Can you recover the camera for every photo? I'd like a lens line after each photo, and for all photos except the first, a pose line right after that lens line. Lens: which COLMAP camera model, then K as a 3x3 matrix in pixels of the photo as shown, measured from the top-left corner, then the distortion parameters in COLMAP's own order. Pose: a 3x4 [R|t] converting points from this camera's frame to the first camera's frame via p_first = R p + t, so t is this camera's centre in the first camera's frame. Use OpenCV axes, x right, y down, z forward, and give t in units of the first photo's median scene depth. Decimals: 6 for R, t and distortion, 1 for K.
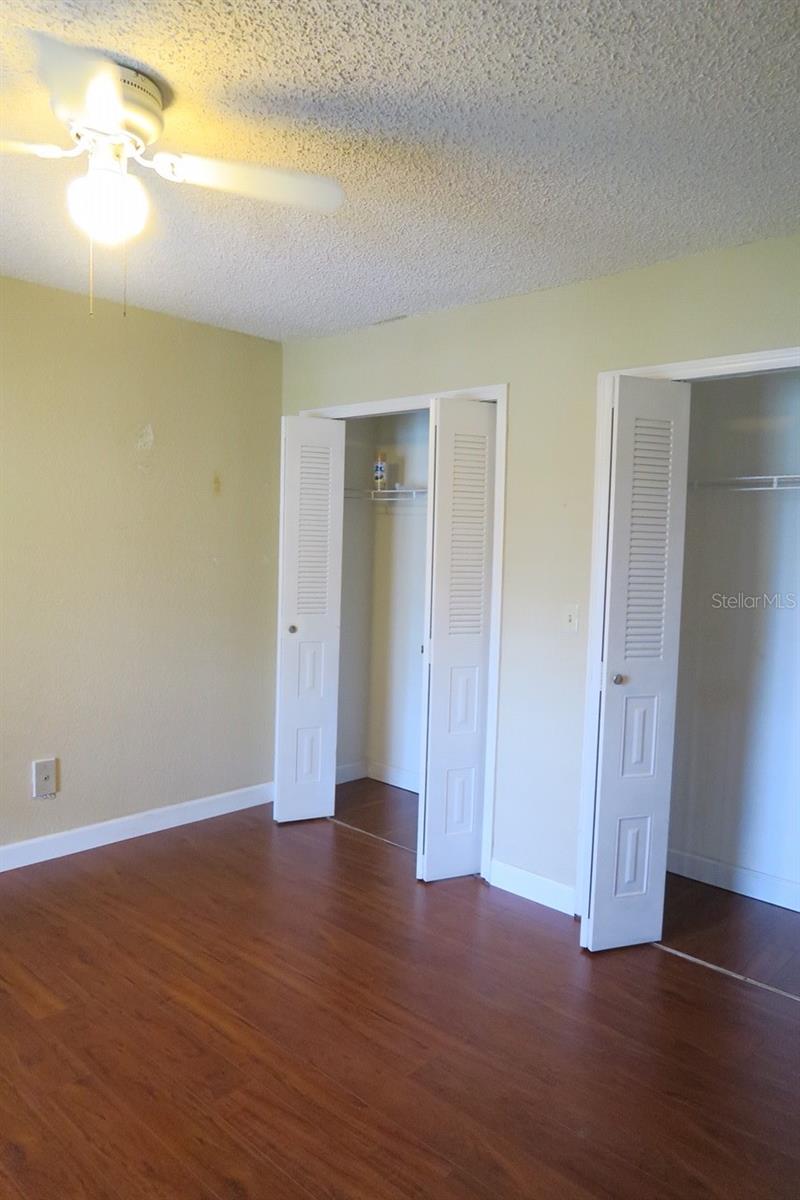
lens RADIAL K [[824.5, 0, 405.6], [0, 824.5, 603.1], [0, 0, 1]] dist [-0.025685, 0.004776]
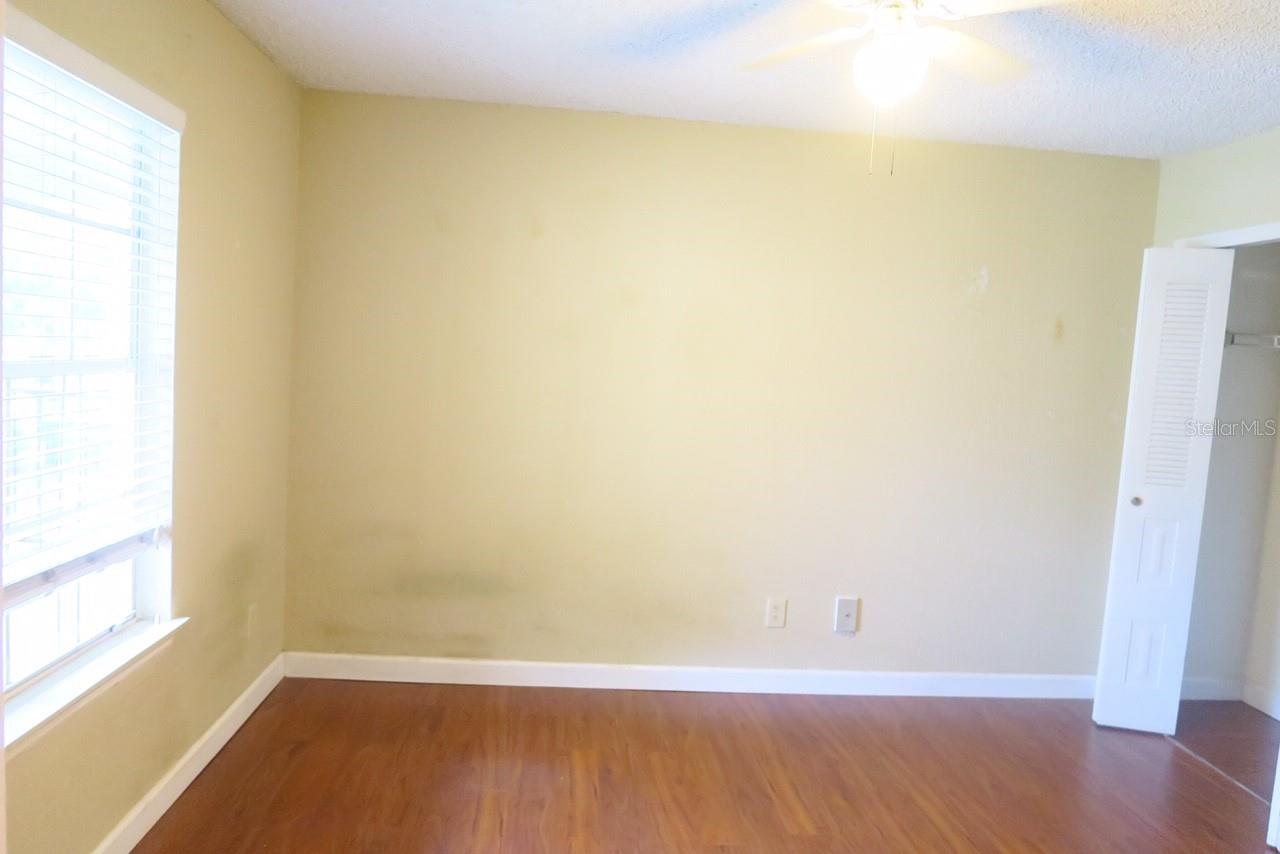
lens RADIAL K [[879.5, 0, 640.3], [0, 879.5, 438.4], [0, 0, 1]] dist [-0.025685, 0.004776]
pose [[0.738329, 0.076289, -0.670112, 0.114595], [-0.083825, 0.996258, 0.021061, -0.012253], [0.669211, 0.040623, 0.741961, -0.003548]]
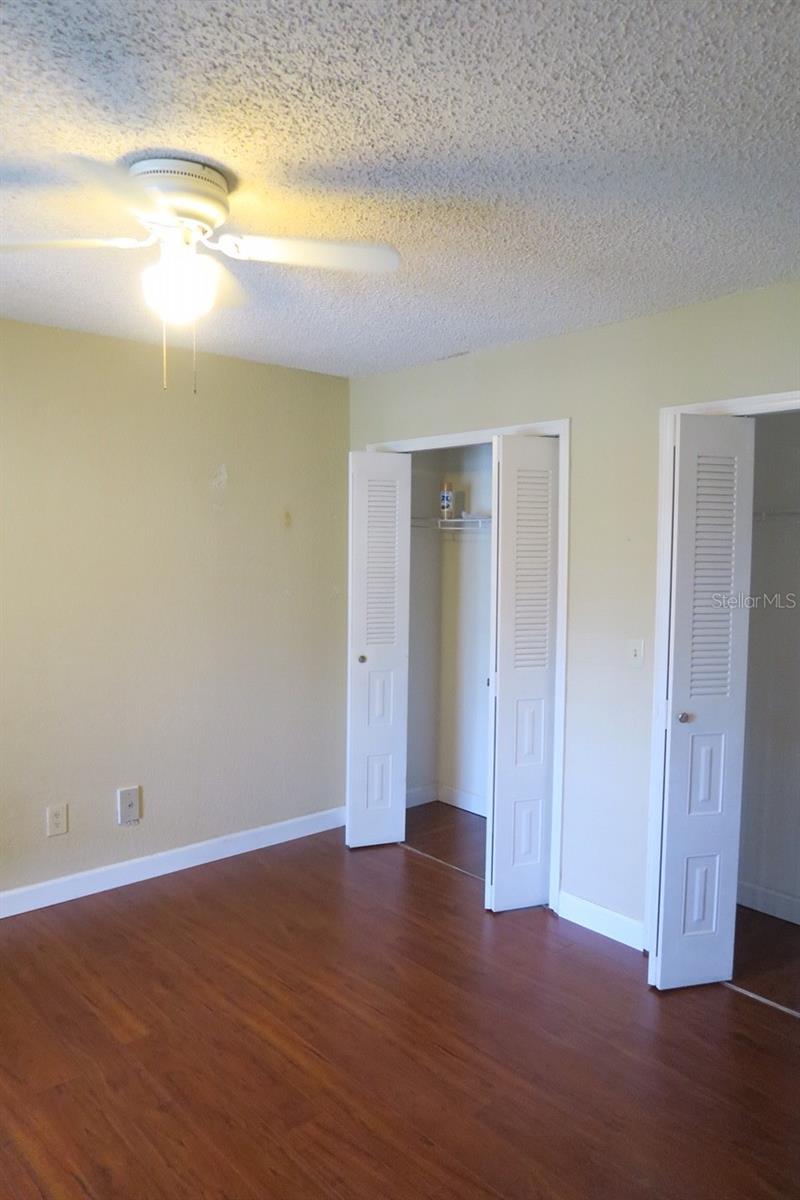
lens RADIAL K [[824.5, 0, 405.6], [0, 824.5, 603.1], [0, 0, 1]] dist [-0.025685, 0.004776]
pose [[0.995889, -0.011752, -0.089819, 0.013778], [0.011077, 0.999907, -0.008008, -0.041545], [0.089905, 0.006980, 0.995926, -0.023008]]
